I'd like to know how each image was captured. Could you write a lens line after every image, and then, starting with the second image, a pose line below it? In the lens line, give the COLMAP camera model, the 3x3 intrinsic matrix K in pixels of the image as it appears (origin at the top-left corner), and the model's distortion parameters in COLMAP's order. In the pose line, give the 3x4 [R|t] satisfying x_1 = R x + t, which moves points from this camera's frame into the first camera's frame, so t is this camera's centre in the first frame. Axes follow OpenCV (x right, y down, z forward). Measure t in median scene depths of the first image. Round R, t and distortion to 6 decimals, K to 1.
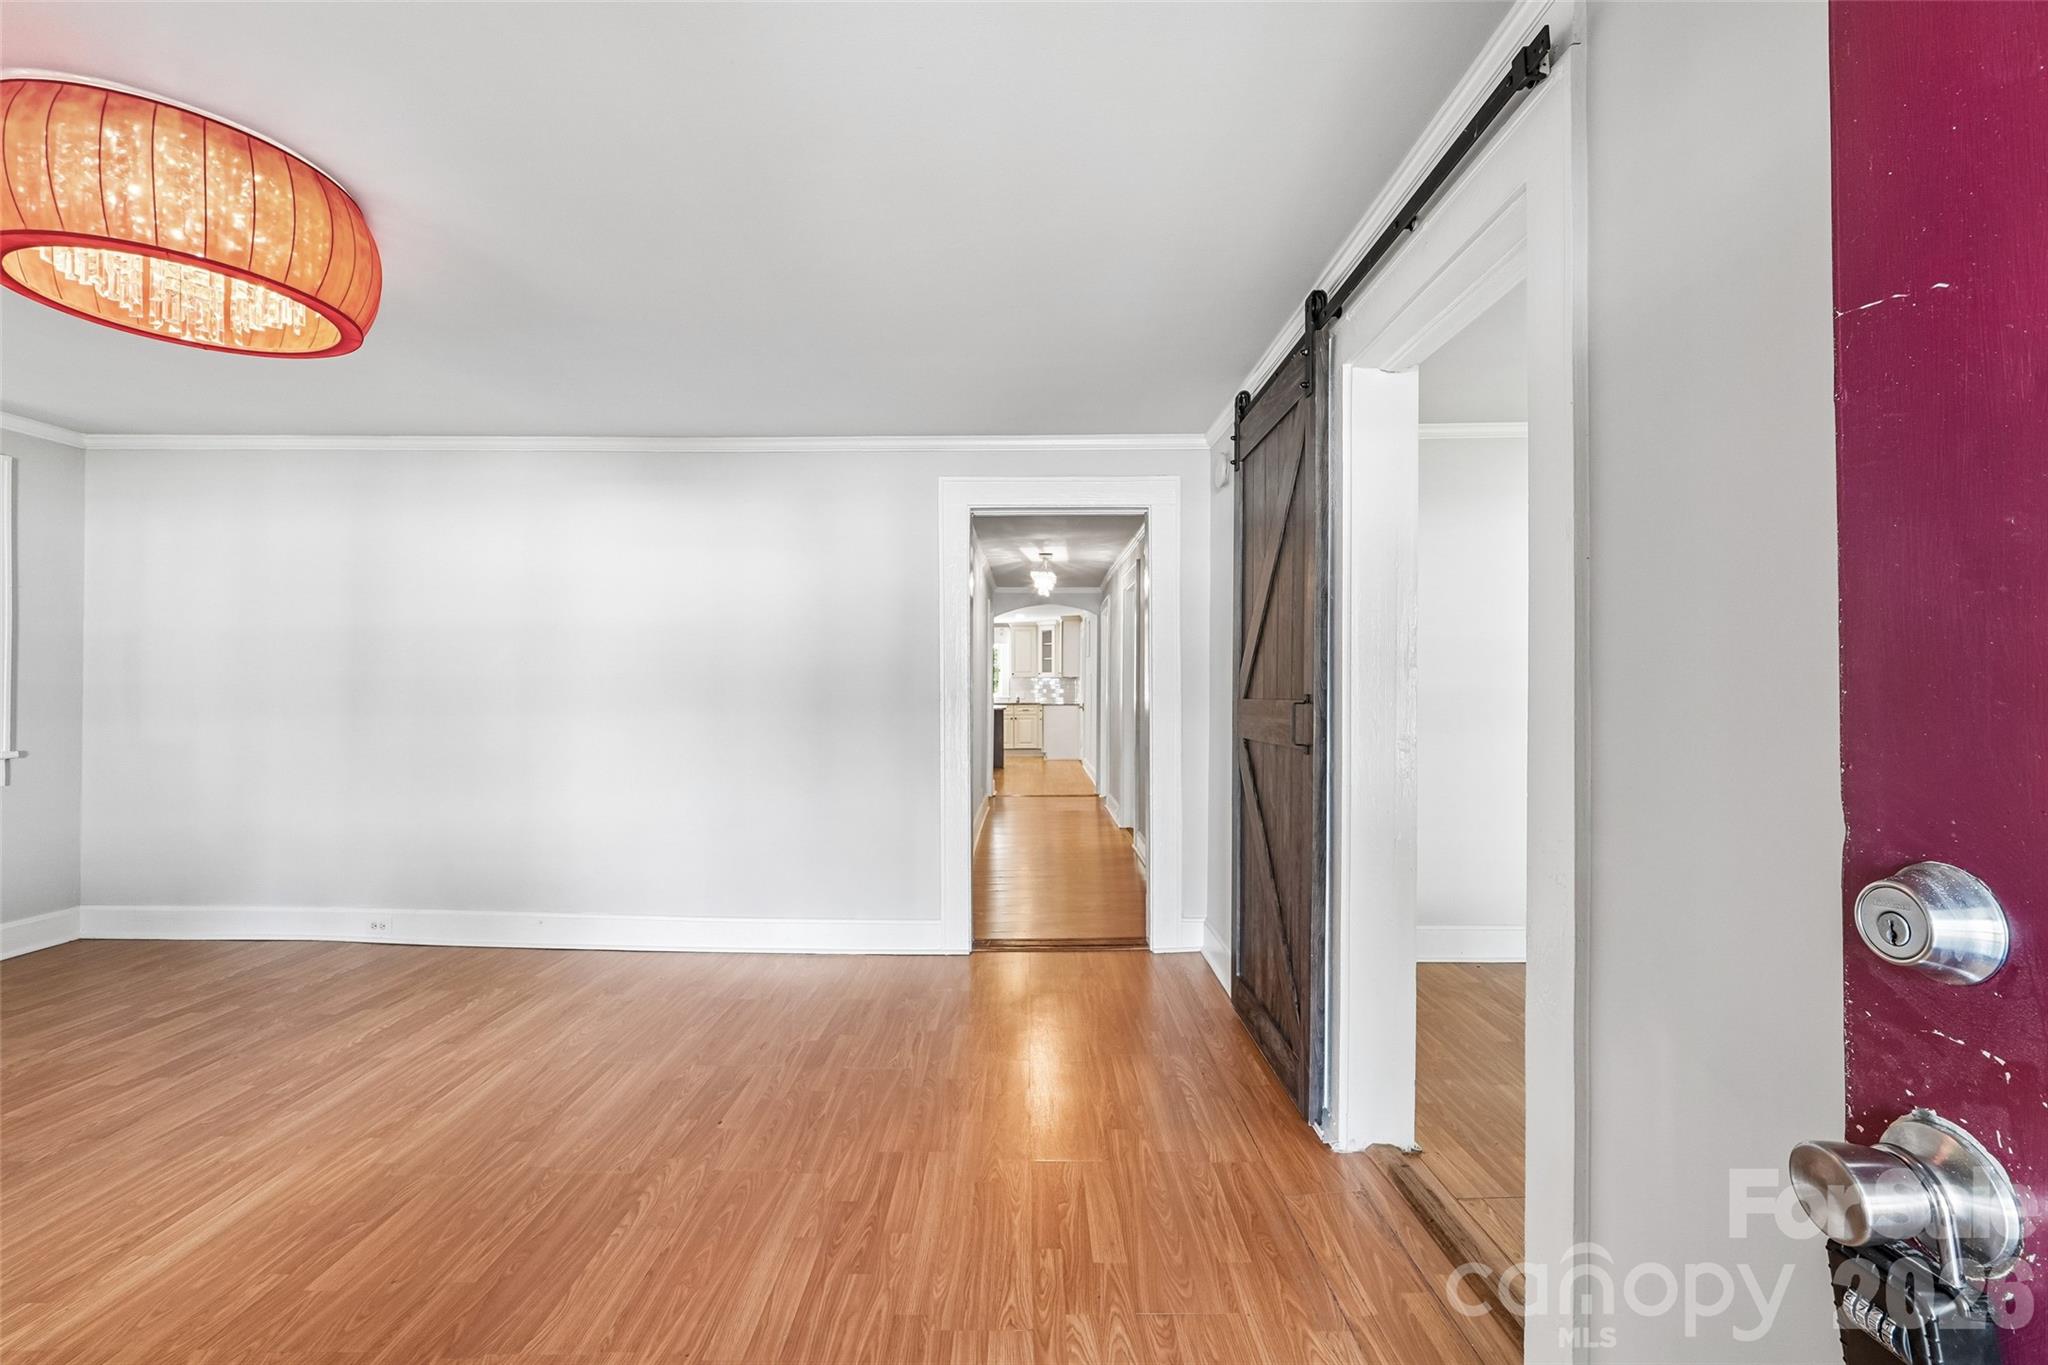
lens RADIAL K [[882.1, 0, 1024.6], [0, 882.1, 674.8], [0, 0, 1]] dist [-0.017730, 0.006684]
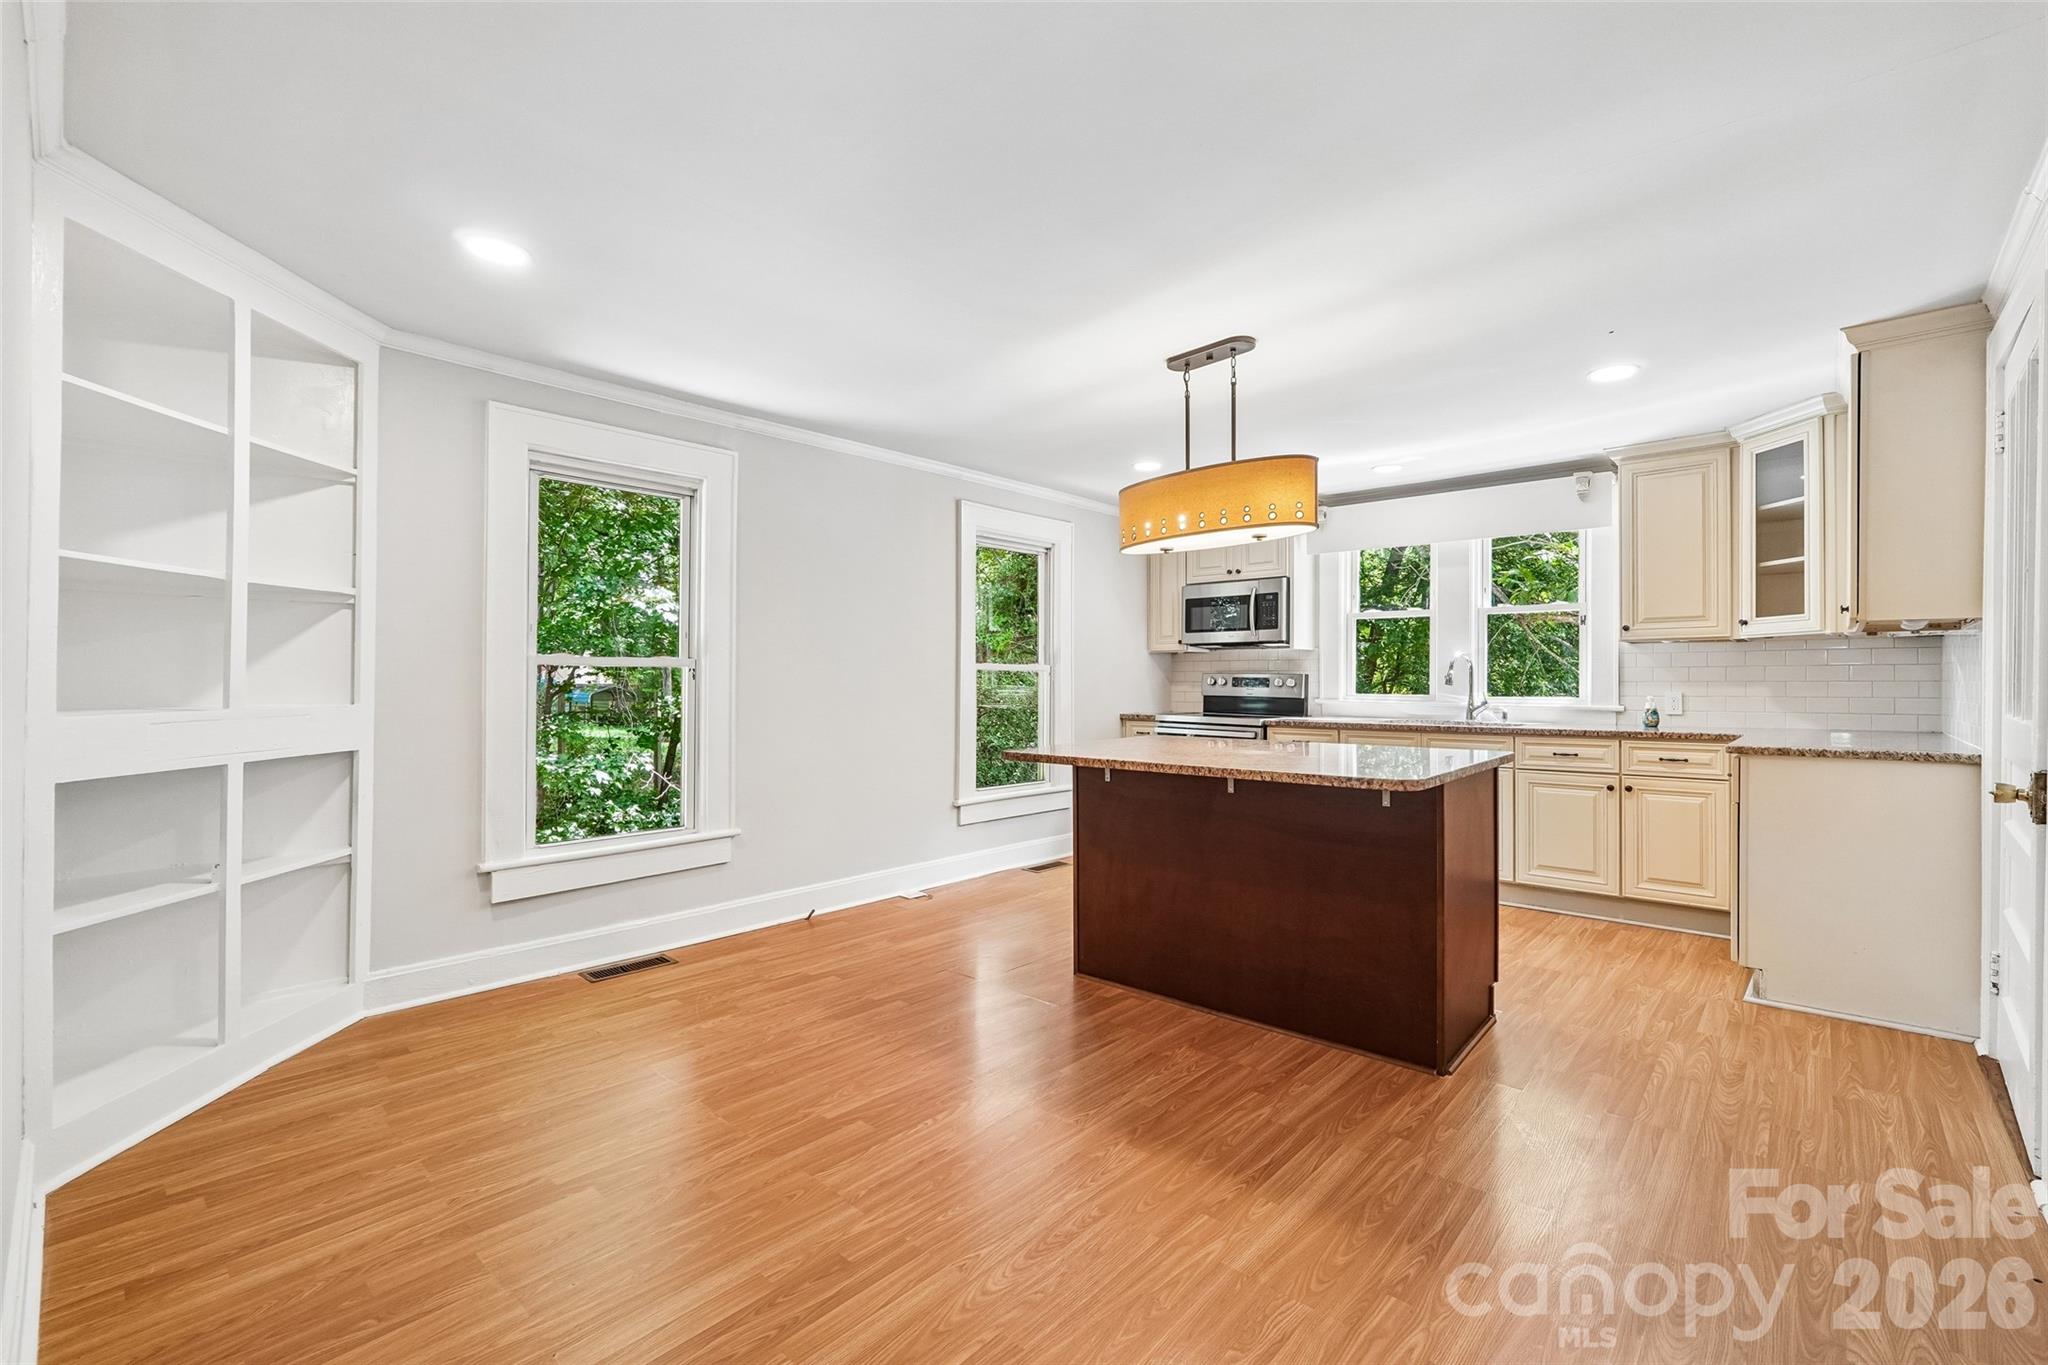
lens RADIAL K [[895.5, 0, 1021.6], [0, 895.5, 677.5], [0, 0, 1]] dist [-0.002092, 0.000056]
pose [[0.744381, -0.004542, -0.667740, 0.036711], [0.014416, 0.999853, 0.009269, 0.010394], [0.667600, -0.016526, 0.744337, 0.713443]]
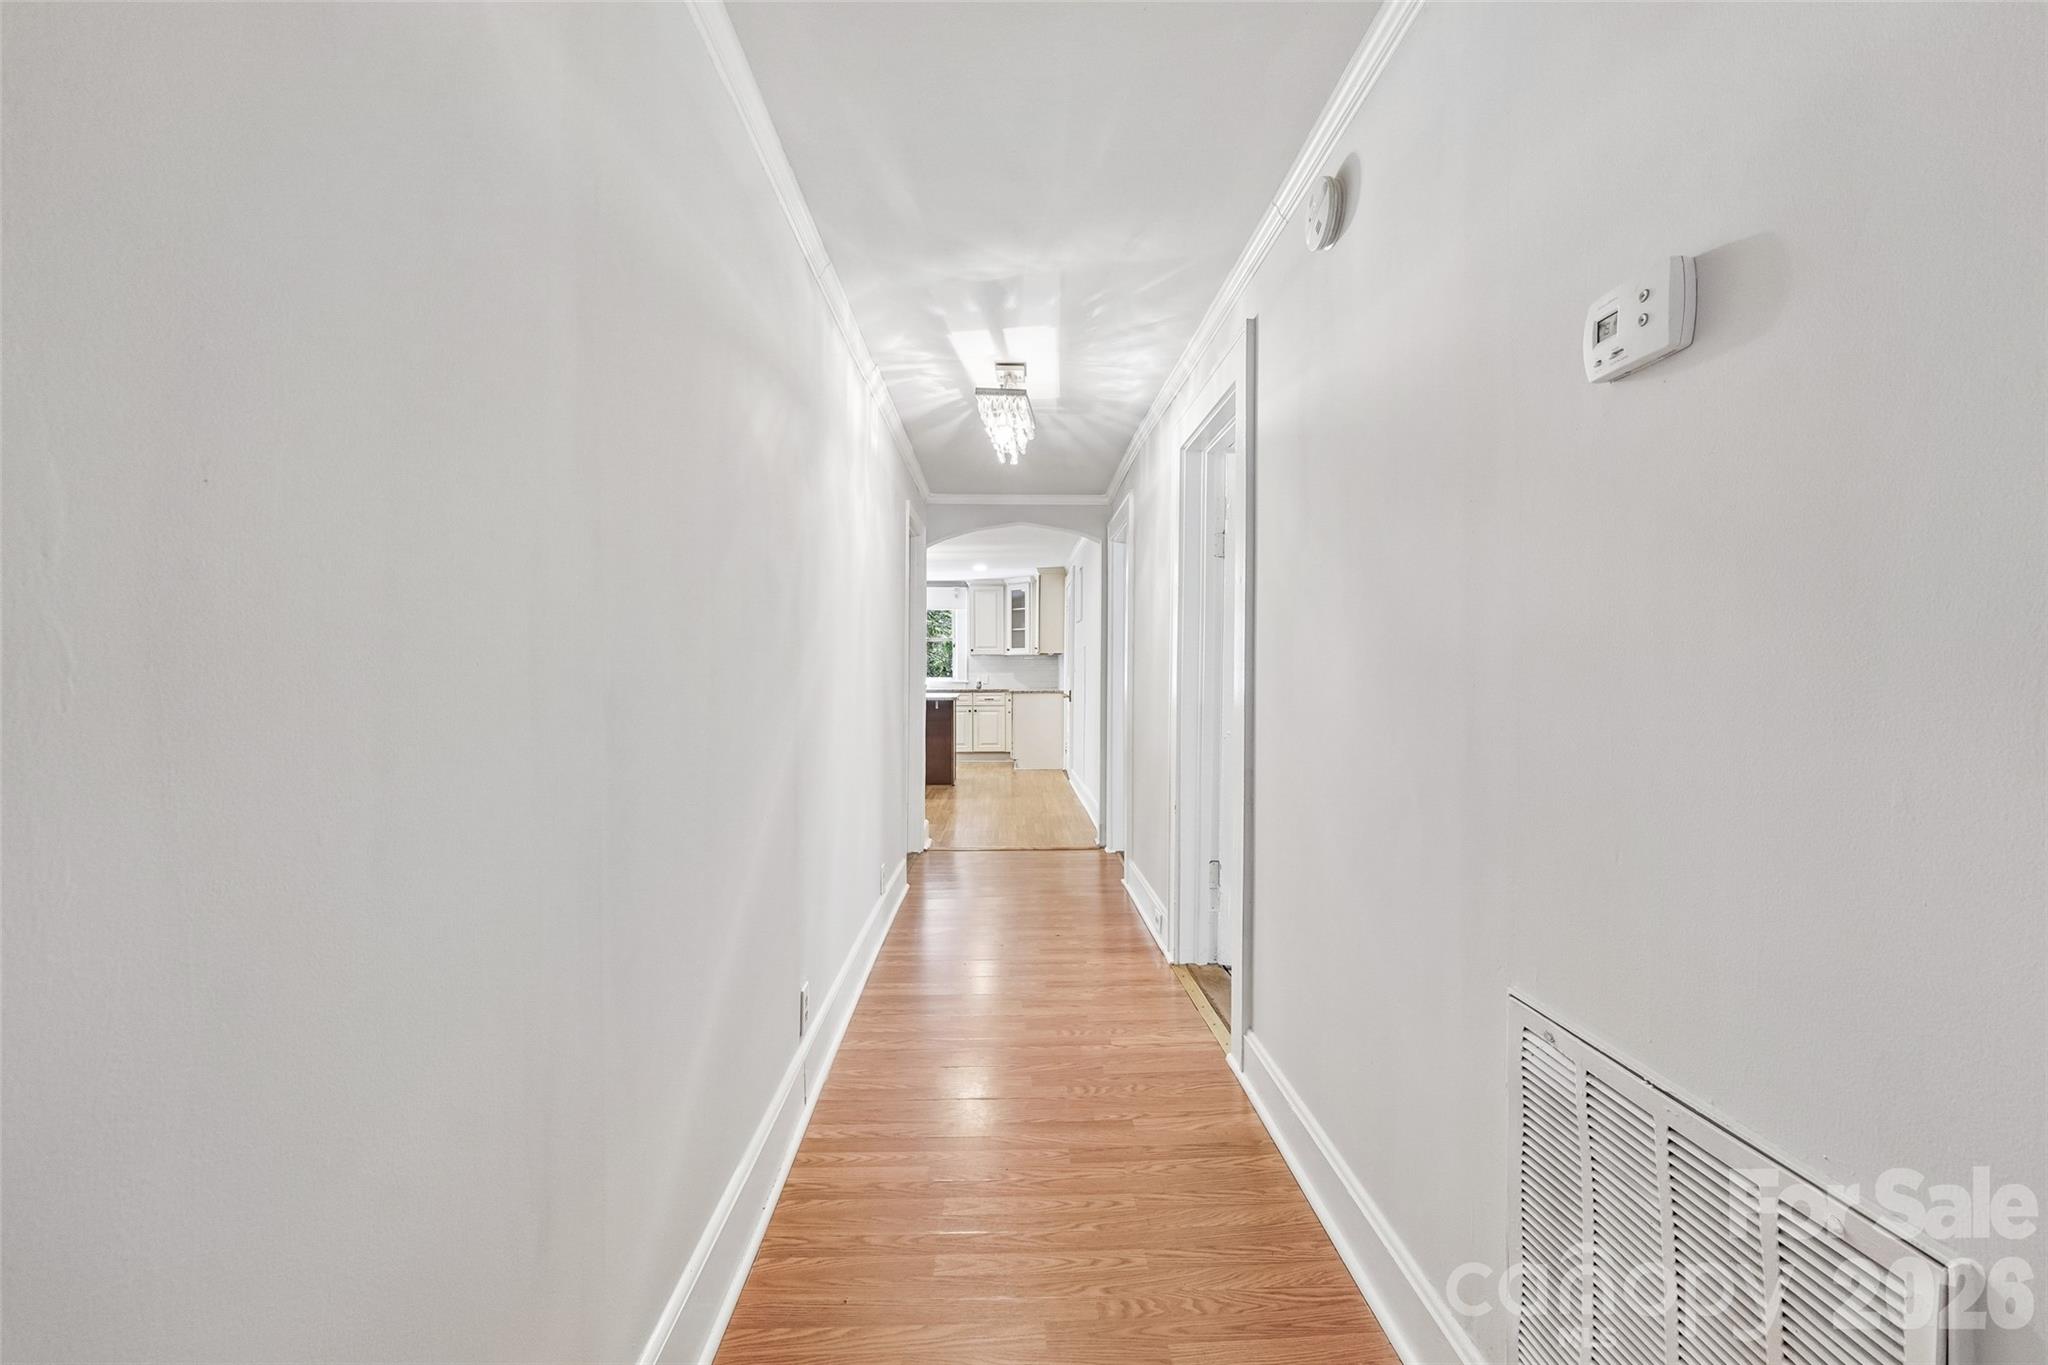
lens RADIAL K [[882.1, 0, 1024.6], [0, 882.1, 674.8], [0, 0, 1]] dist [-0.017730, 0.006684]
pose [[0.999558, 0.000626, 0.029715, 0.009375], [-0.001091, 0.999877, 0.015636, 0.009046], [-0.029702, -0.015661, 0.999436, 0.286329]]
